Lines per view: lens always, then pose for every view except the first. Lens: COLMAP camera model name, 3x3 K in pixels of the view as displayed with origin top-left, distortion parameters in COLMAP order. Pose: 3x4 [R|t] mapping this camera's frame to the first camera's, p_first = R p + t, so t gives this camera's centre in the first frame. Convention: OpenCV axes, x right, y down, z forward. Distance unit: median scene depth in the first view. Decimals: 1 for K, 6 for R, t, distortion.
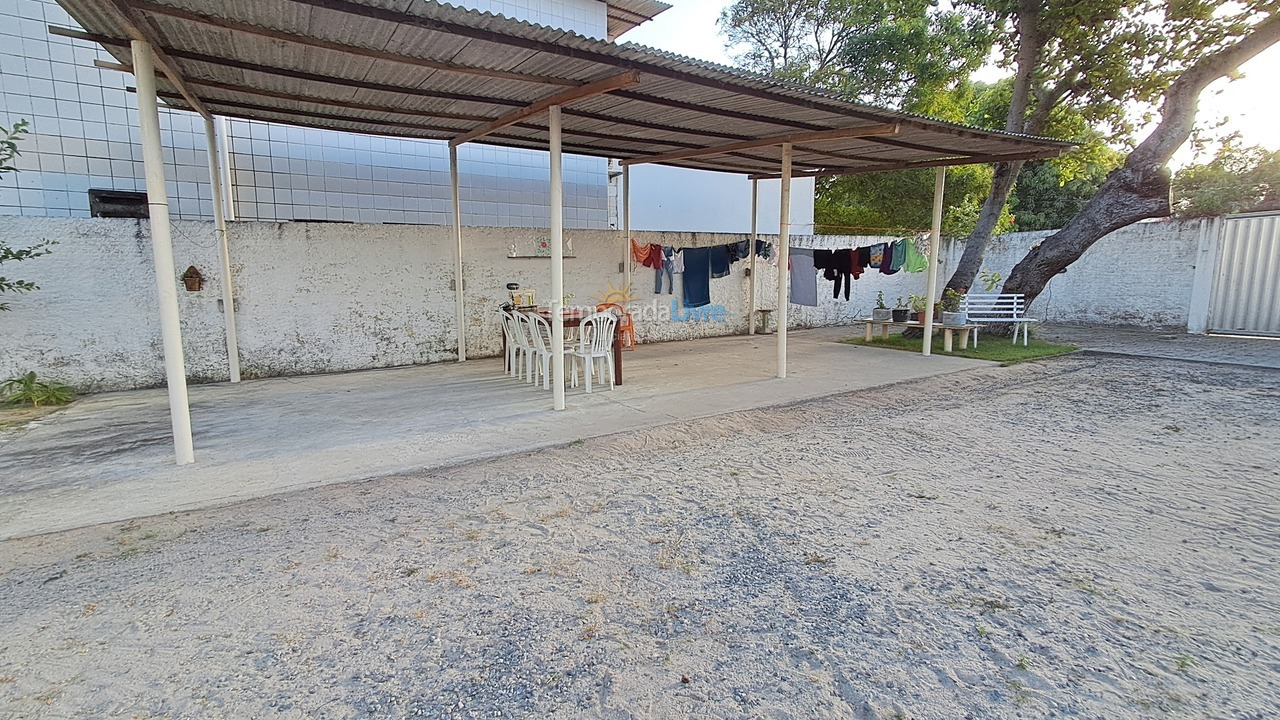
lens RADIAL K [[578.2, 0, 640.0], [0, 578.2, 360.0], [0, 0, 1]] dist [0.002159, 0.000976]
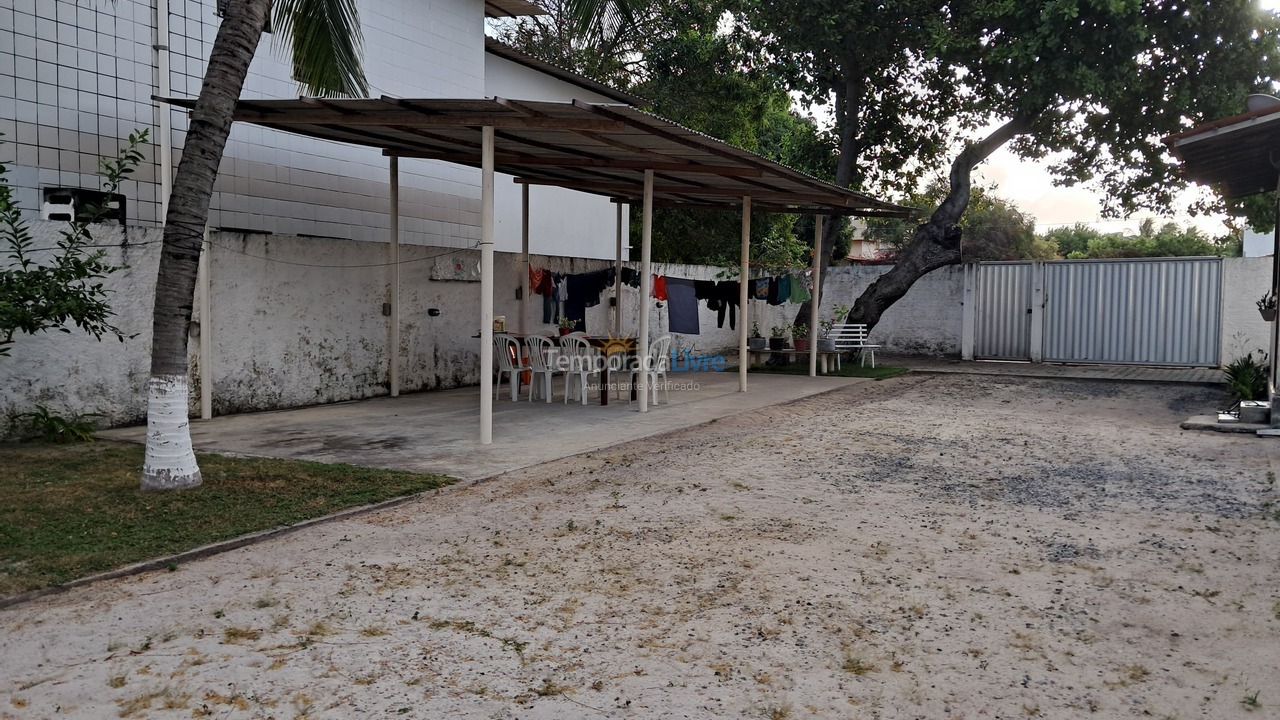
lens RADIAL K [[980.6, 0, 640.0], [0, 980.6, 360.0], [0, 0, 1]] dist [0.069142, -0.005965]
pose [[0.868669, -0.012349, 0.495240, -0.724460], [0.058369, 0.995277, -0.077564, 0.085566], [-0.491943, 0.096284, 0.865287, -0.481351]]
